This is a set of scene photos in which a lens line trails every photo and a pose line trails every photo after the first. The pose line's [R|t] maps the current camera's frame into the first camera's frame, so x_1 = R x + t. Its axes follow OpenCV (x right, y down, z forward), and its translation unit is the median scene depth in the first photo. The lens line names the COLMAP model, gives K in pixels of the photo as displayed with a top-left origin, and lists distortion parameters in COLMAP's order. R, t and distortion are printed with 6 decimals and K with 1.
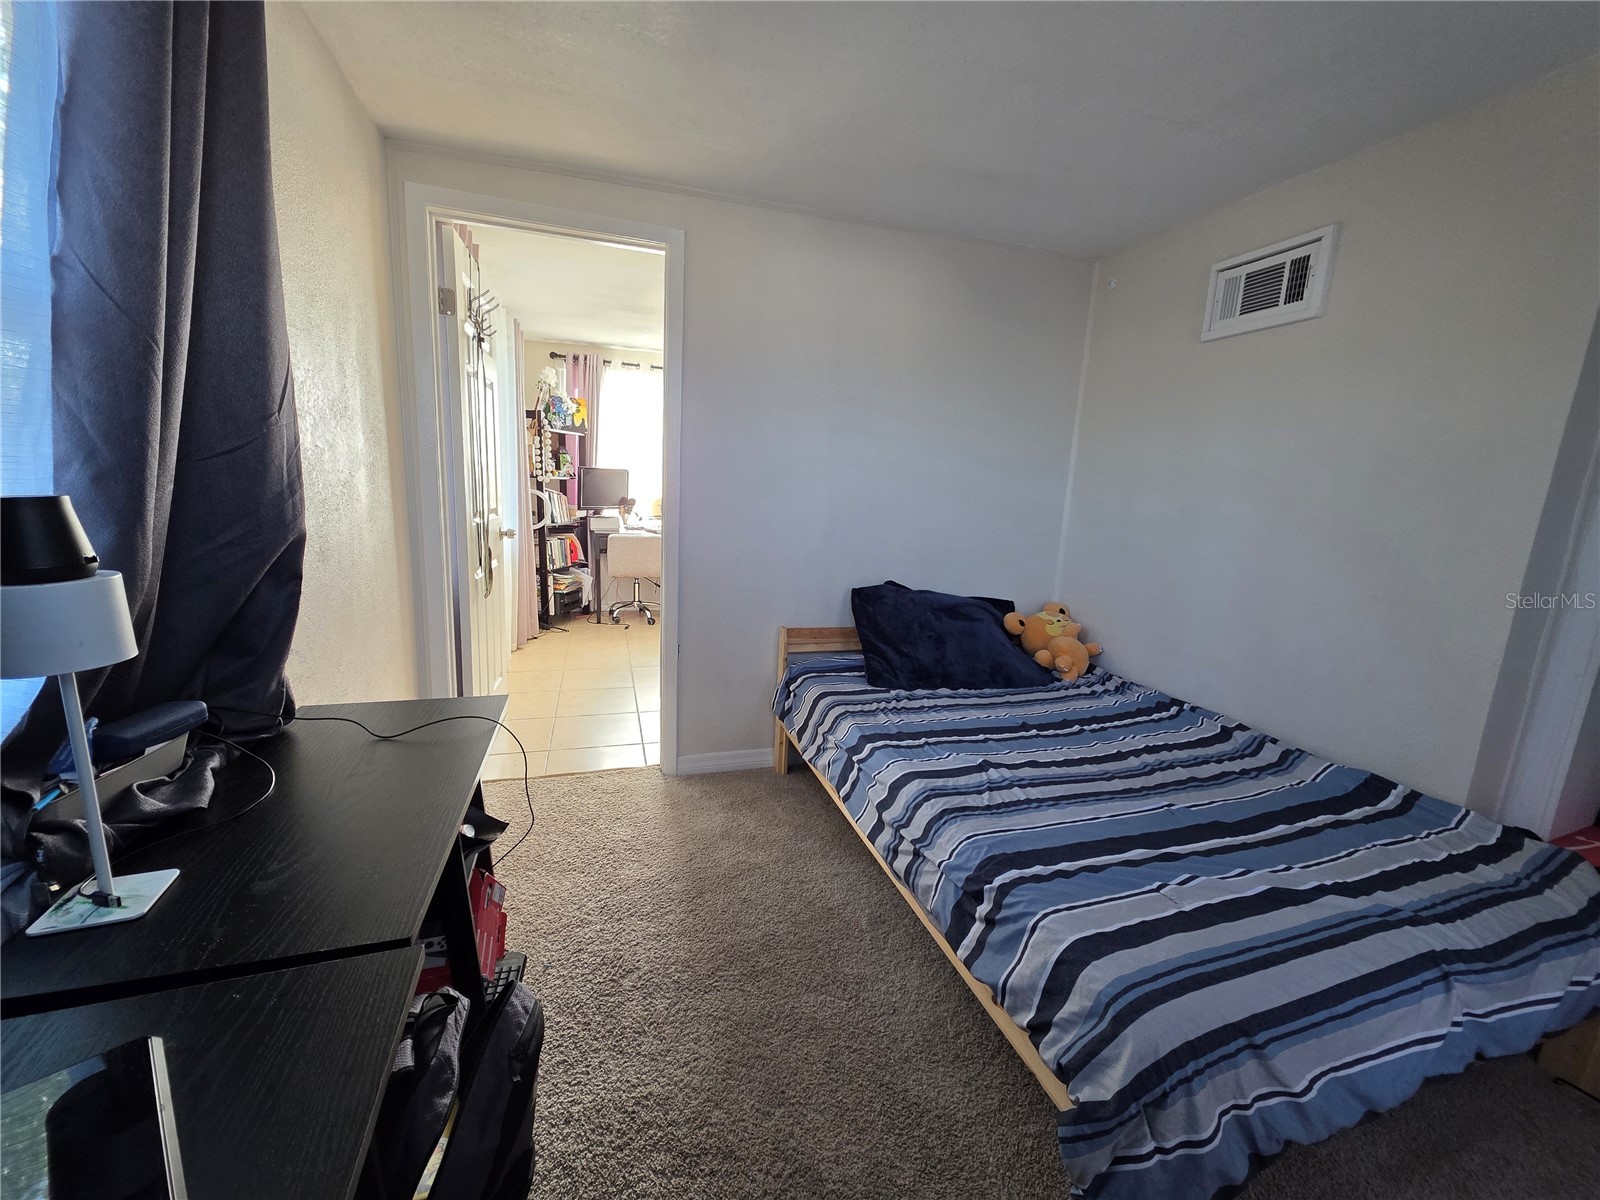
lens RADIAL K [[639.6, 0, 805.7], [0, 639.6, 597.8], [0, 0, 1]] dist [0.010654, -0.001896]
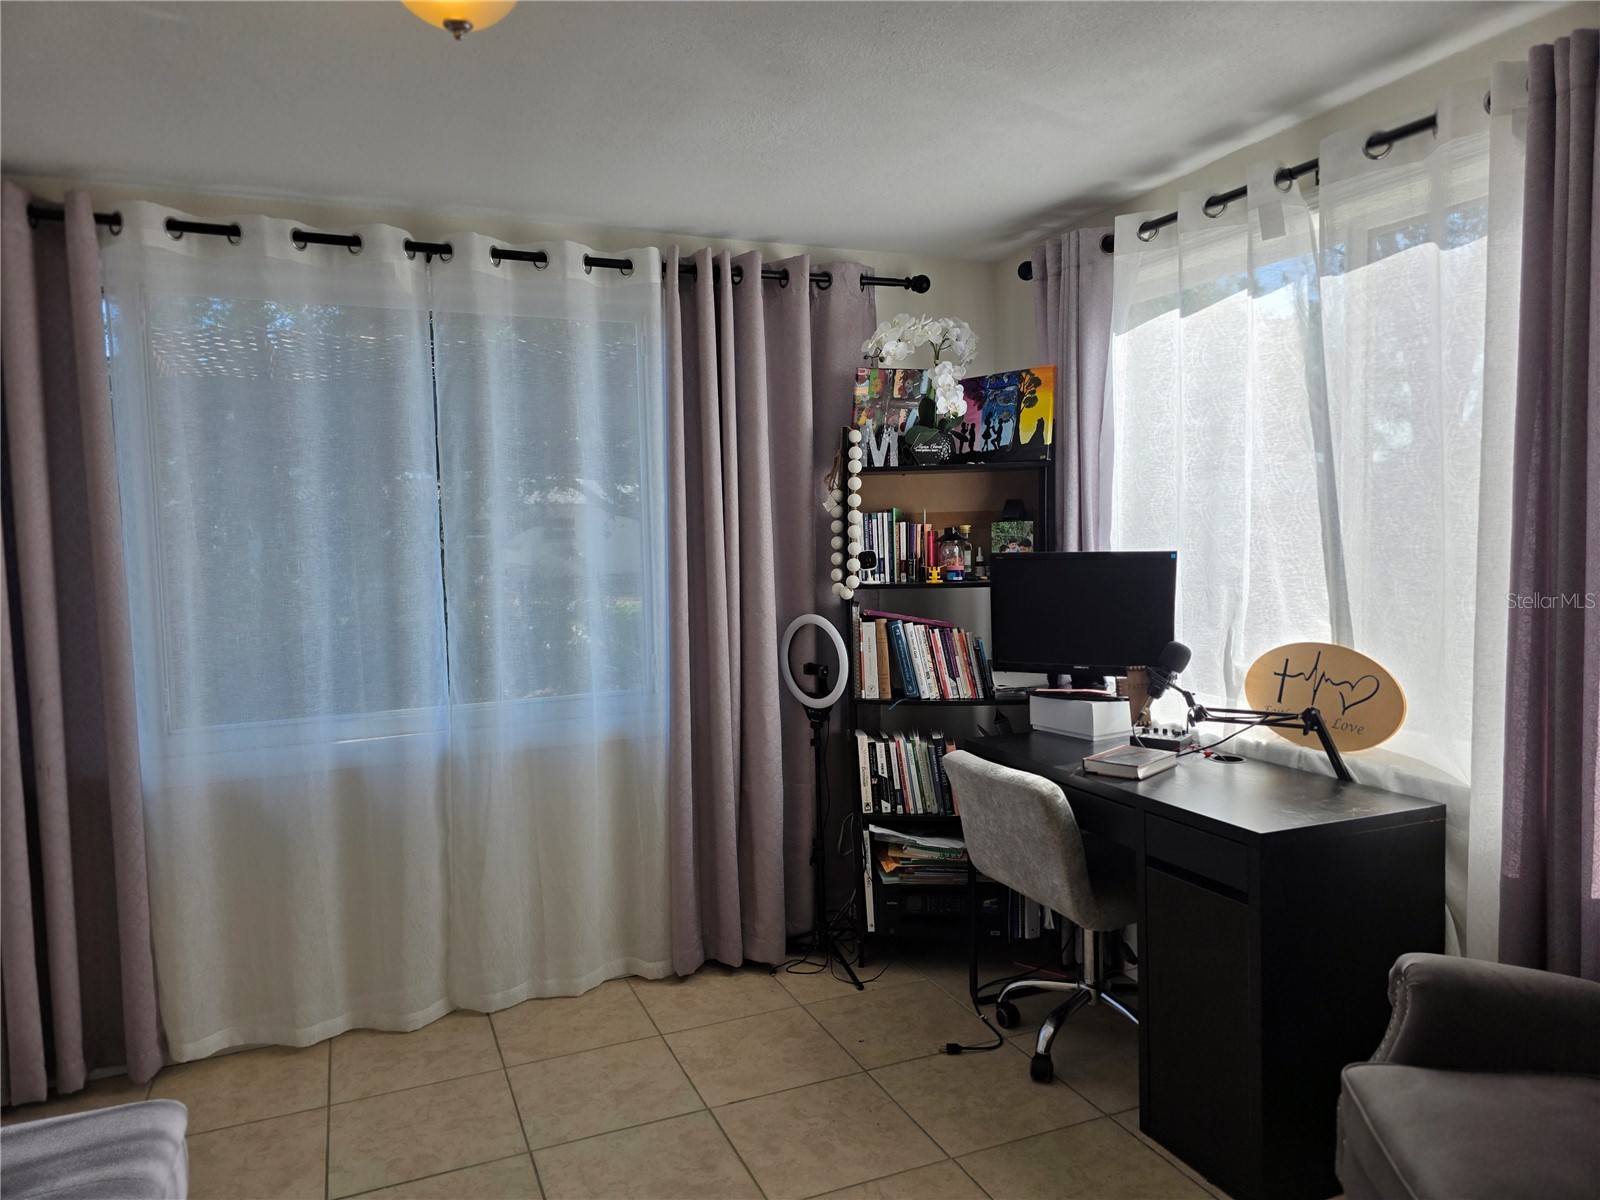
lens RADIAL K [[1077.8, 0, 791.0], [0, 1077.8, 600.0], [0, 0, 1]] dist [0.069496, -0.061401]
pose [[0.081216, 0.016628, -0.996558, 0.380148], [-0.162606, 0.986686, 0.003211, -0.244053], [0.983343, 0.161786, 0.082839, 1.269781]]
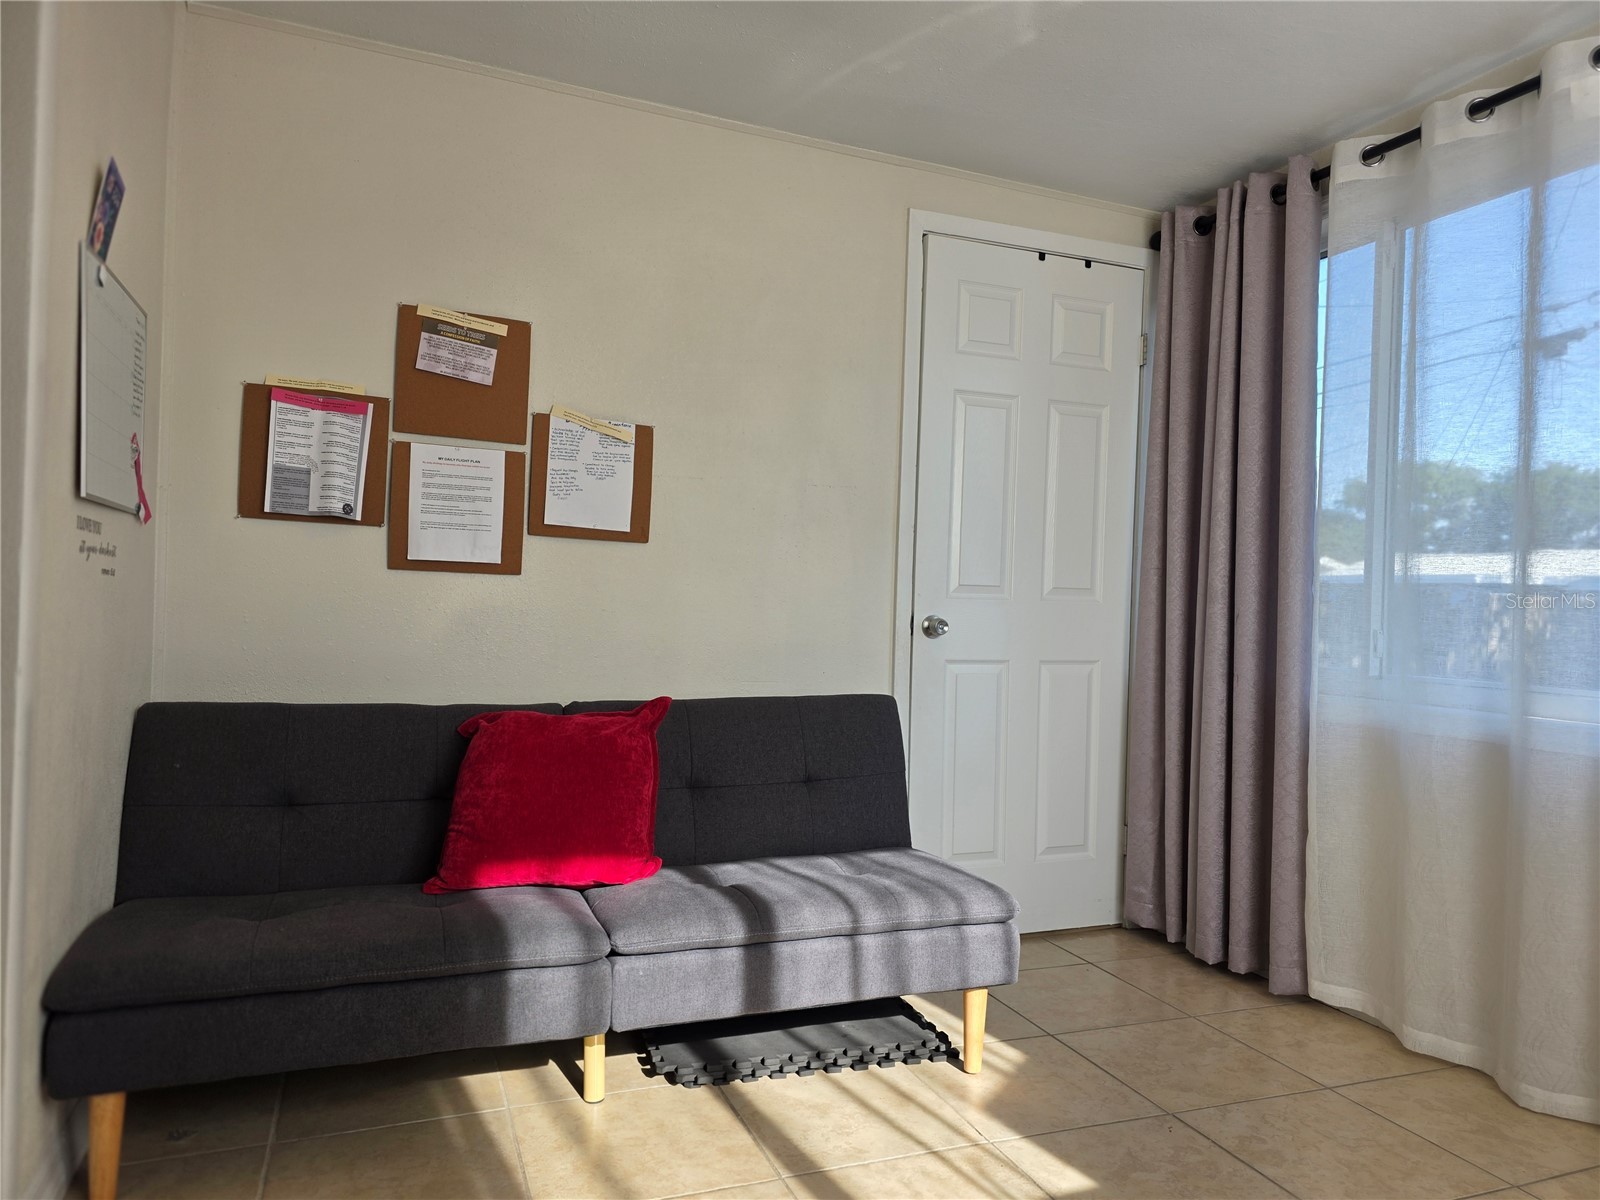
lens RADIAL K [[1077.8, 0, 809.3], [0, 1077.8, 602.4], [0, 0, 1]] dist [0.069496, -0.061401]
pose [[-0.995096, -0.081467, -0.056095, -0.025483], [-0.090644, 0.978069, 0.187521, -0.231521], [0.039588, 0.191686, -0.980658, 1.669618]]
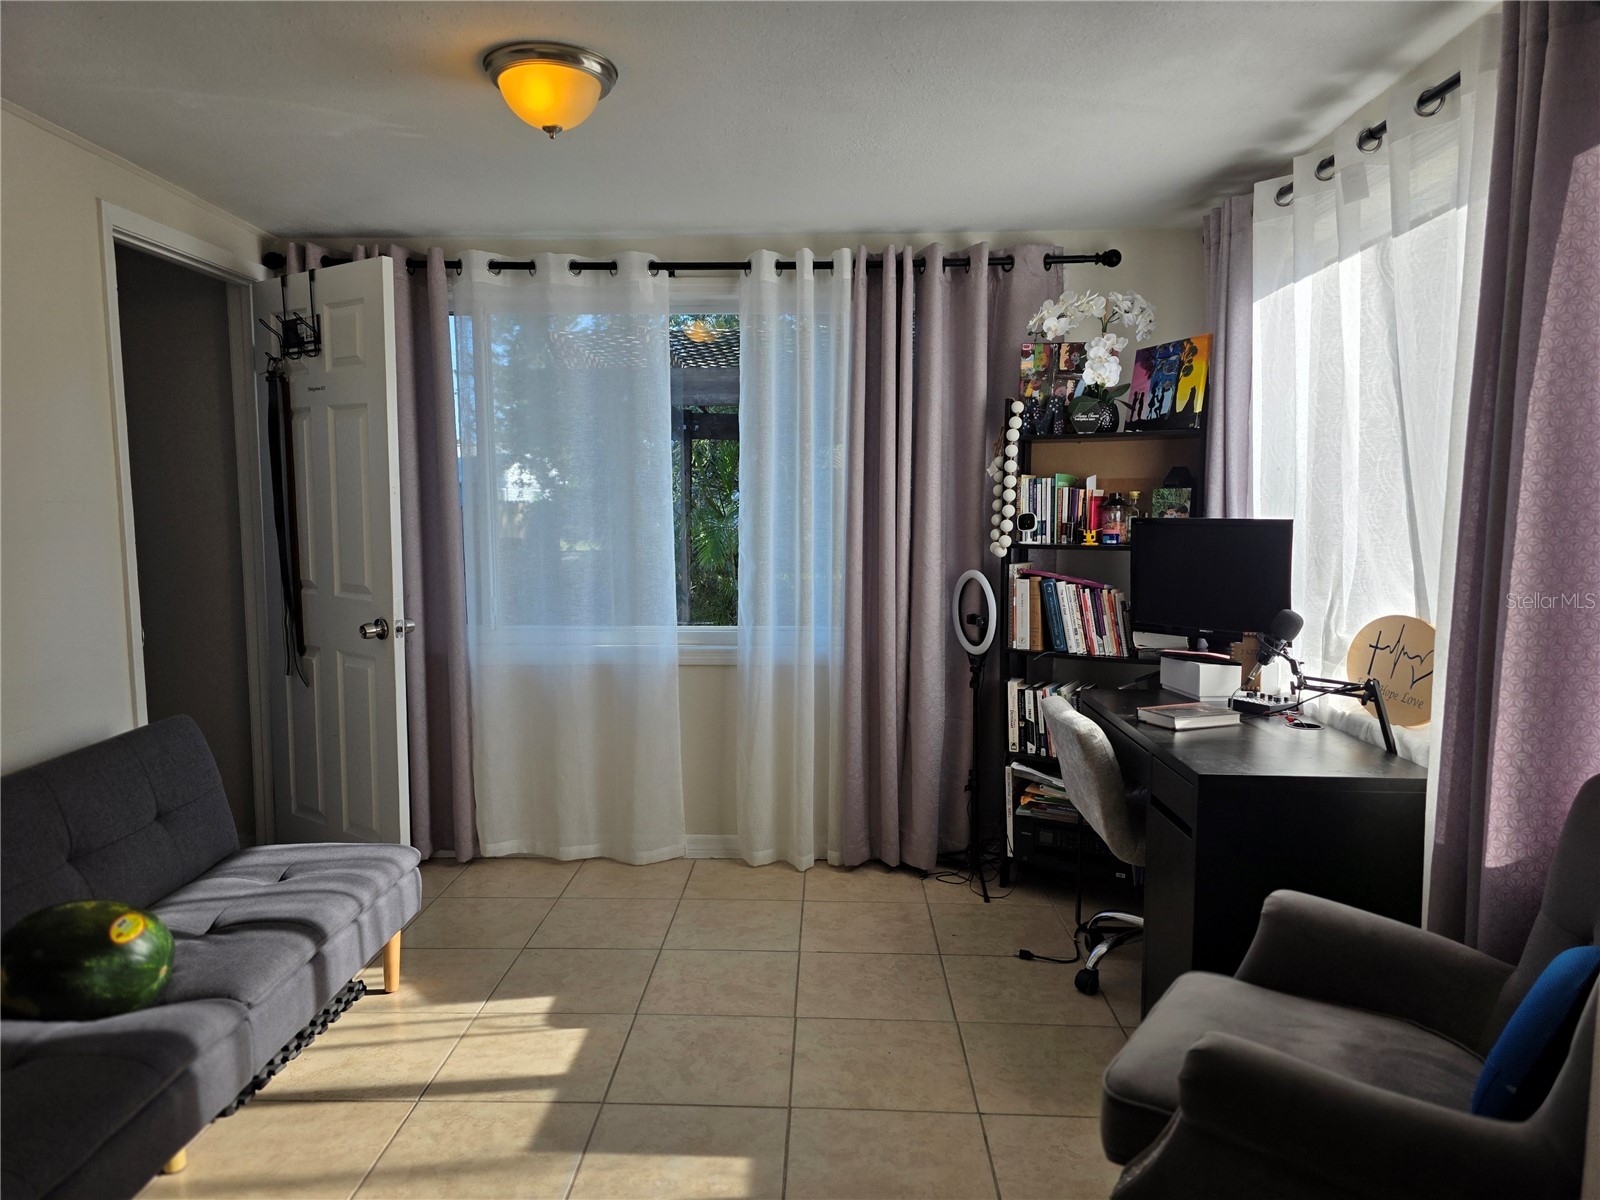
lens RADIAL K [[1077.8, 0, 780.5], [0, 1077.8, 626.0], [0, 0, 1]] dist [0.069496, -0.061401]
pose [[-0.350484, 0.058058, -0.934767, 0.500141], [-0.193390, 0.972081, 0.132886, -0.282753], [0.916385, 0.227349, -0.329471, 1.563087]]
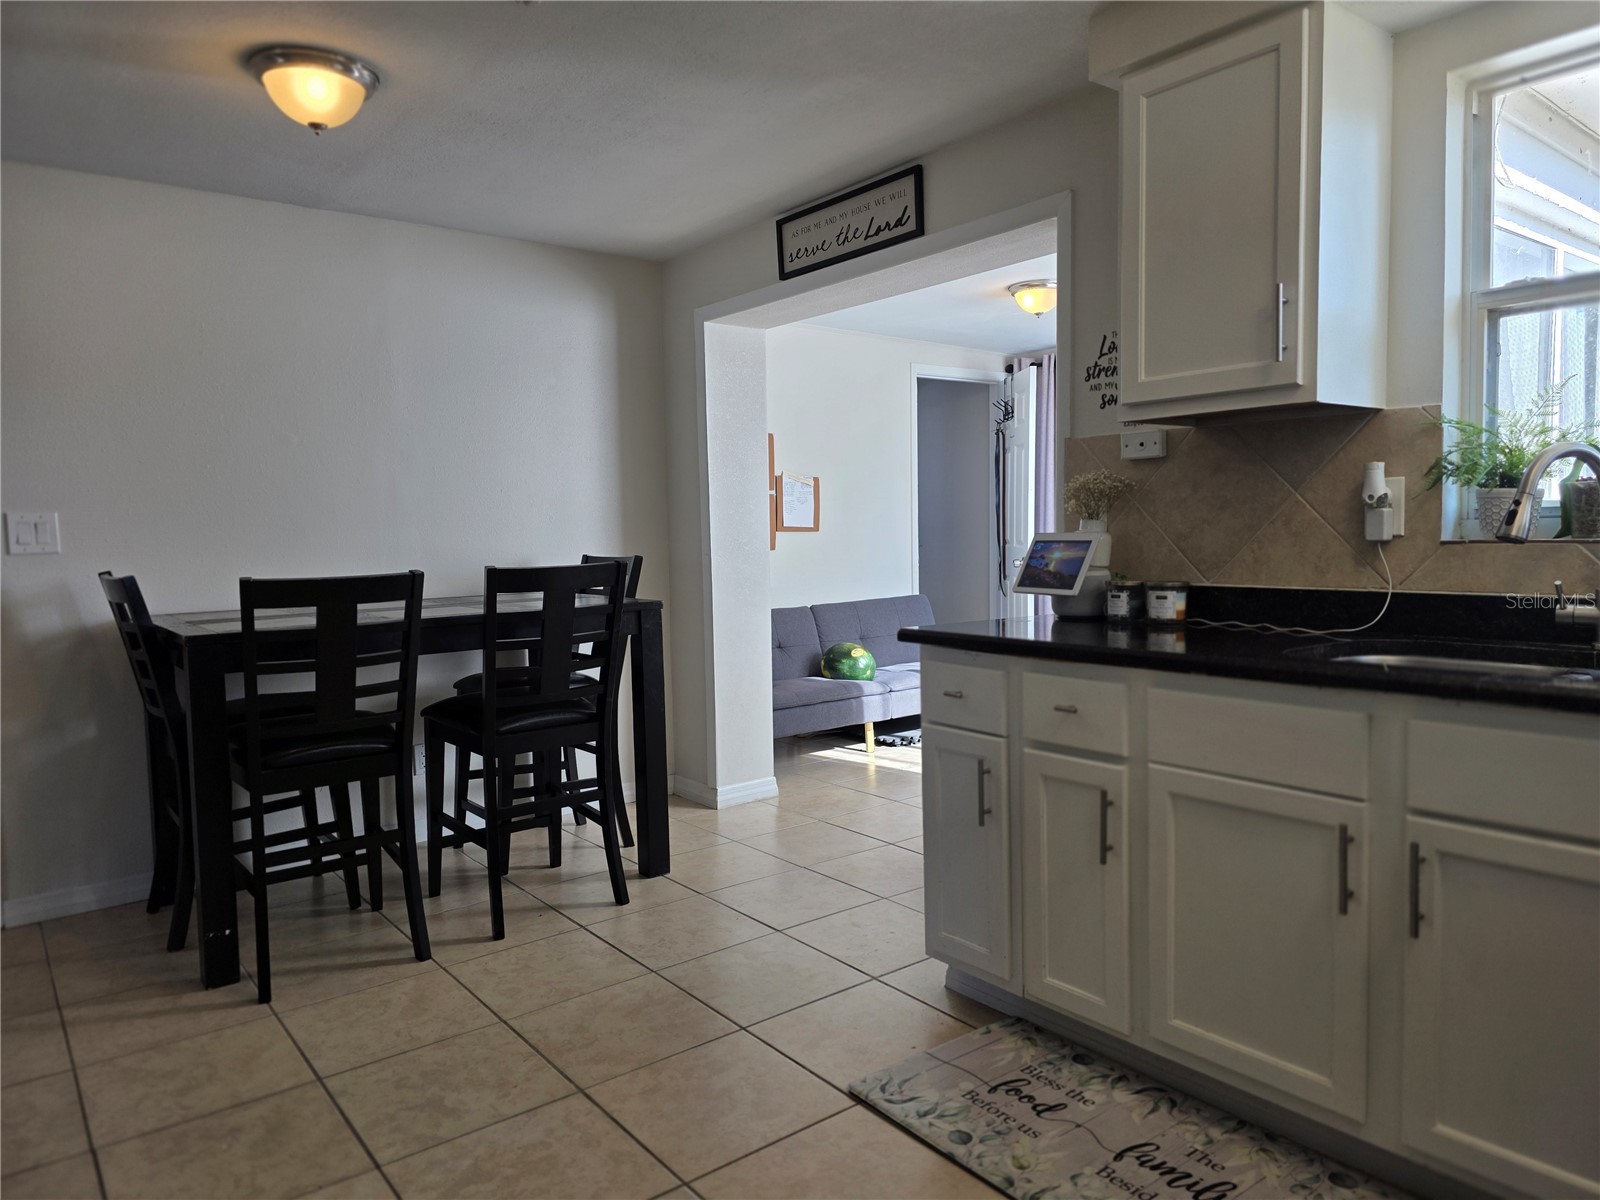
lens RADIAL K [[1077.8, 0, 797.5], [0, 1077.8, 599.7], [0, 0, 1]] dist [0.069496, -0.061401]
pose [[-0.942049, -0.005784, -0.335424, 0.683457], [-0.087428, 0.969533, 0.228826, -0.403001], [0.323882, 0.244891, -0.913854, 2.472859]]
